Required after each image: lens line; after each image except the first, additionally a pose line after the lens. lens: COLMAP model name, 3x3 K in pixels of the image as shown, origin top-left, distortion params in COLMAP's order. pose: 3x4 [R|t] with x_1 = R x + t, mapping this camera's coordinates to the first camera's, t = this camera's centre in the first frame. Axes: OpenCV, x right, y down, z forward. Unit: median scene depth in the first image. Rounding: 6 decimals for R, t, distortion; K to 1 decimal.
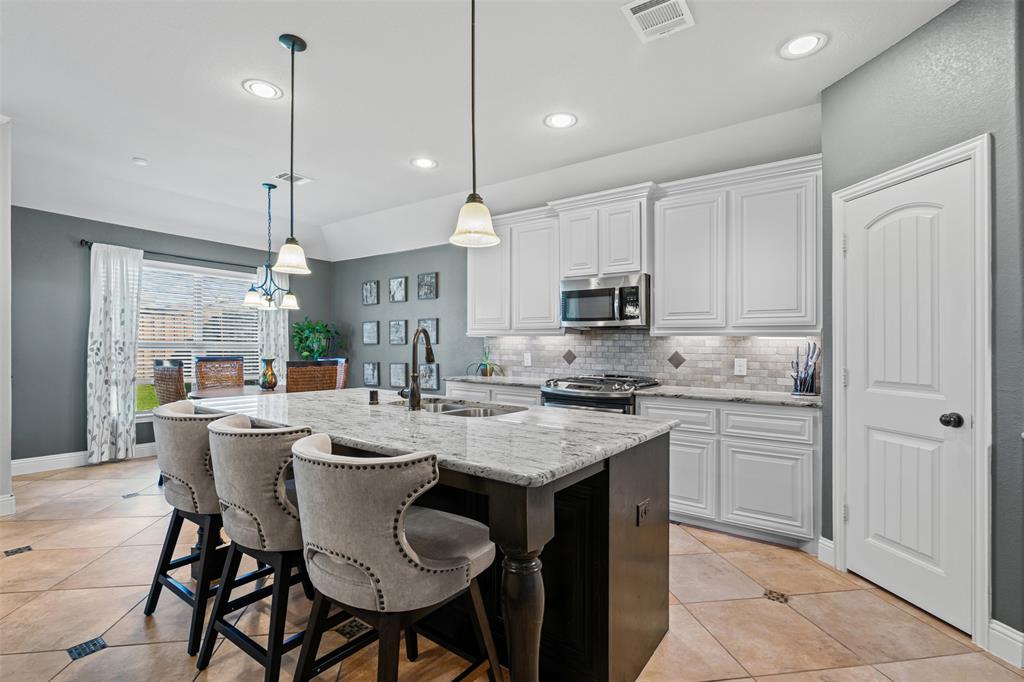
lens RADIAL K [[472.0, 0, 506.1], [0, 472.0, 353.0], [0, 0, 1]] dist [-0.001759, 0.000644]
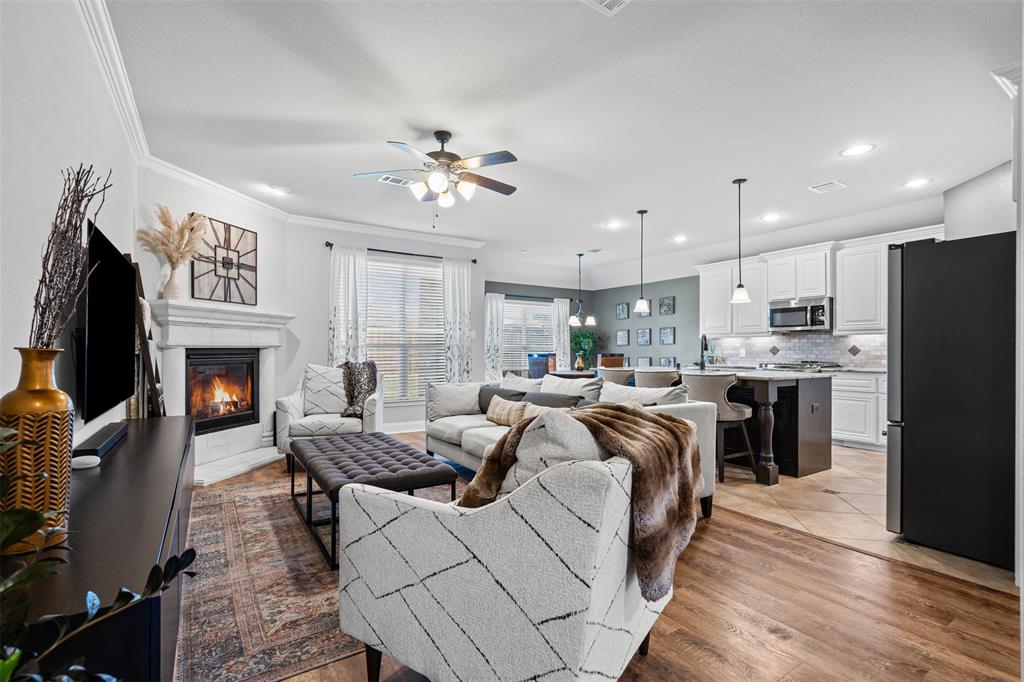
lens RADIAL K [[472.0, 0, 513.5], [0, 472.0, 350.2], [0, 0, 1]] dist [-0.001759, 0.000644]
pose [[0.938103, -0.012684, -0.346124, -0.128510], [0.007347, 0.999833, -0.016727, 0.026753], [0.346278, 0.013149, 0.938040, -0.713815]]
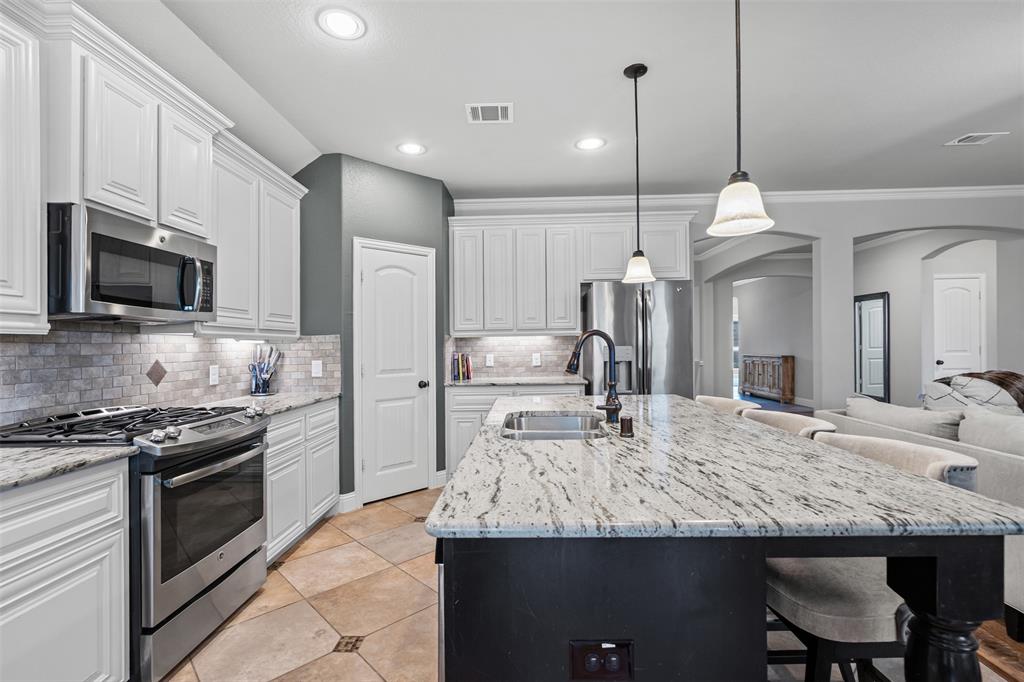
lens RADIAL K [[472.0, 0, 512.0], [0, 472.0, 343.8], [0, 0, 1]] dist [-0.001759, 0.000644]
pose [[-0.568238, 0.000989, 0.822864, -0.411442], [0.022584, 0.999641, 0.014395, -0.021866], [-0.822555, 0.026763, -0.568056, 0.831607]]
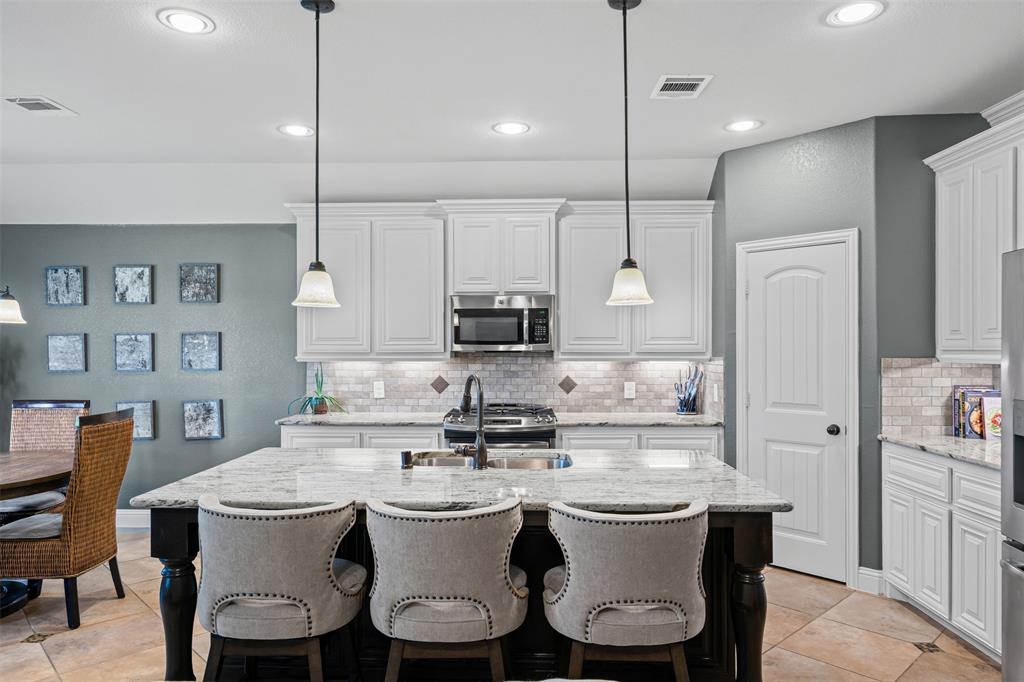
lens RADIAL K [[671.2, 0, 513.9], [0, 671.2, 356.0], [0, 0, 1]] dist [0.009216, 0.000449]
pose [[0.818394, -0.020294, 0.574299, -0.427861], [0.018543, 0.999788, 0.008906, -0.049086], [-0.574359, 0.003360, 0.818597, -0.031456]]
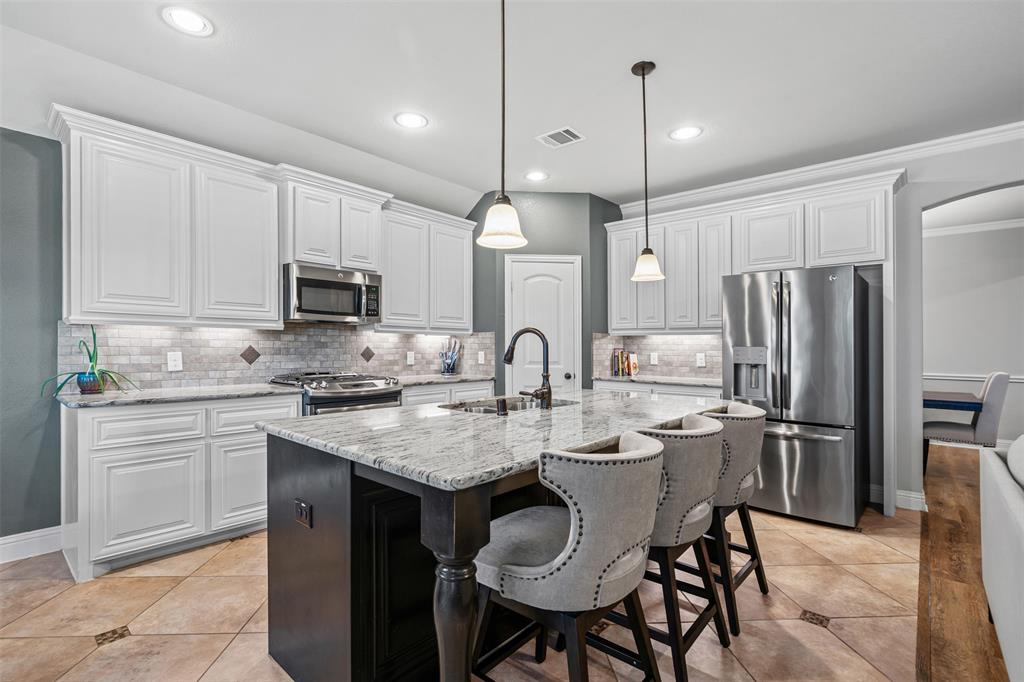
lens RADIAL K [[472.0, 0, 506.6], [0, 472.0, 343.7], [0, 0, 1]] dist [-0.001759, 0.000644]
pose [[0.092923, -0.005941, 0.995656, -0.608326], [0.005946, 0.999968, 0.005412, -0.012222], [-0.995656, 0.005417, 0.092956, 0.495516]]
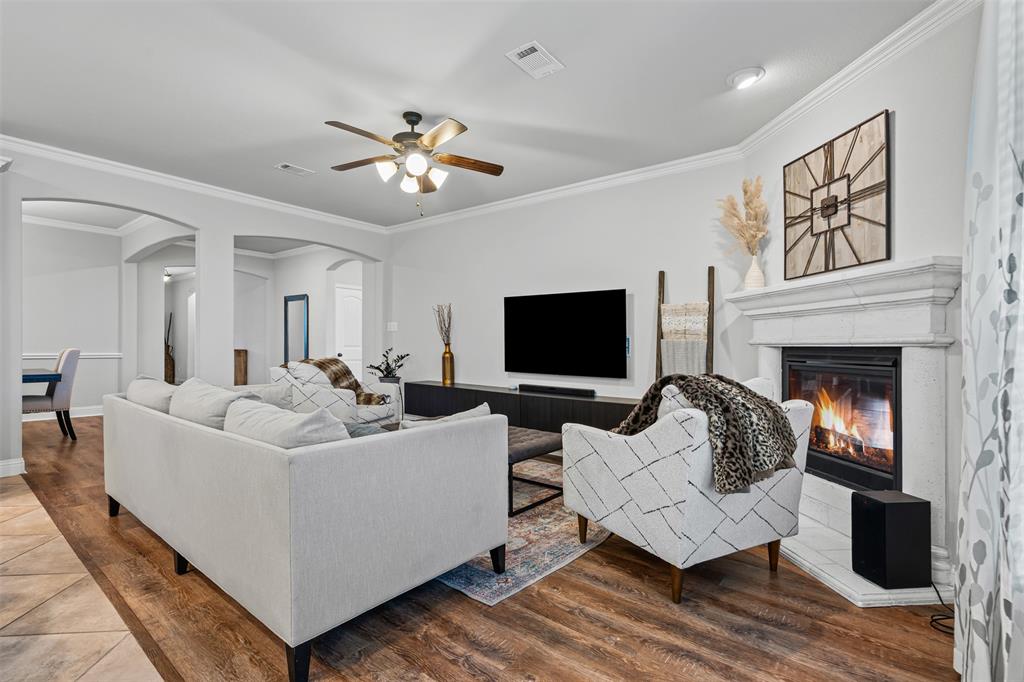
lens RADIAL K [[472.0, 0, 515.2], [0, 472.0, 343.0], [0, 0, 1]] dist [-0.001759, 0.000644]
pose [[-0.999001, -0.028043, 0.034786, -0.693118], [-0.027567, 0.999521, 0.014084, -0.002790], [-0.035164, 0.013111, -0.999296, 0.712857]]
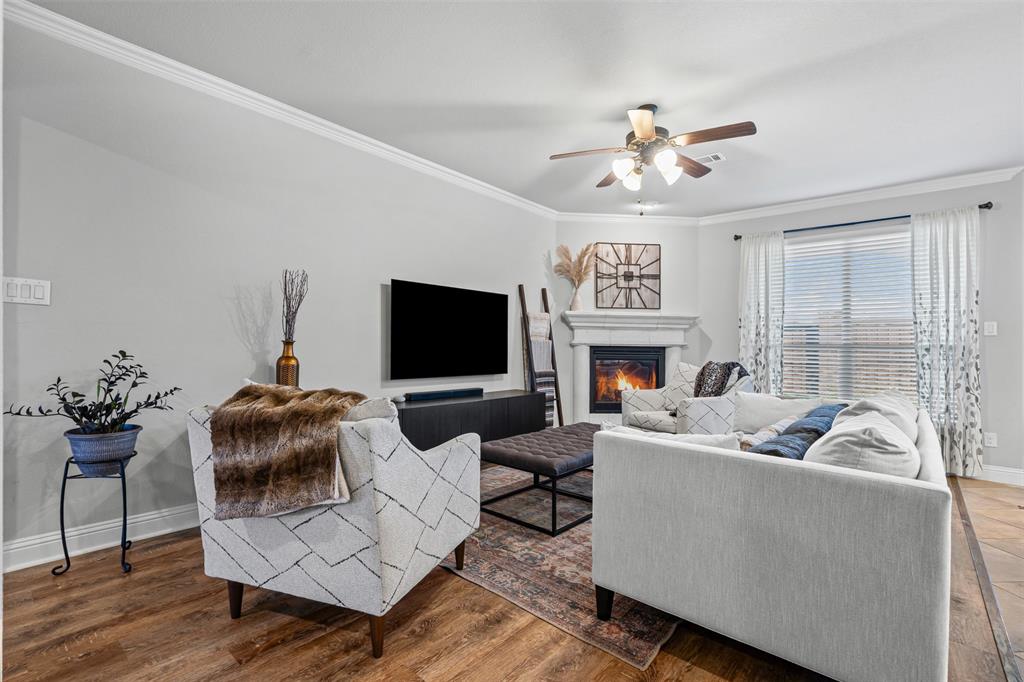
lens RADIAL K [[472.0, 0, 500.1], [0, 472.0, 342.5], [0, 0, 1]] dist [-0.001759, 0.000644]
pose [[-0.085804, -0.022397, -0.996060, 0.210927], [-0.034645, 0.999210, -0.019484, 0.026582], [0.995710, 0.032836, -0.086512, -0.177878]]
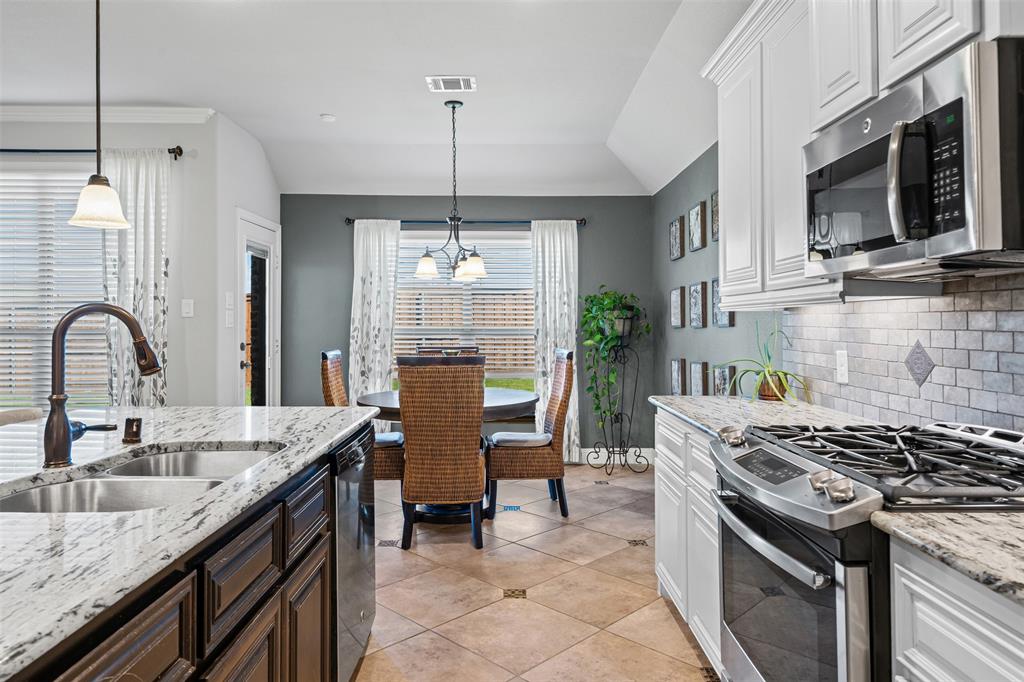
lens RADIAL K [[671.2, 0, 512.6], [0, 671.2, 326.8], [0, 0, 1]] dist [0.009216, 0.000449]
pose [[0.593089, -0.008581, -0.805091, 0.345825], [-0.003509, 0.999906, -0.013242, -0.010690], [0.805129, 0.010678, 0.593004, 0.479663]]
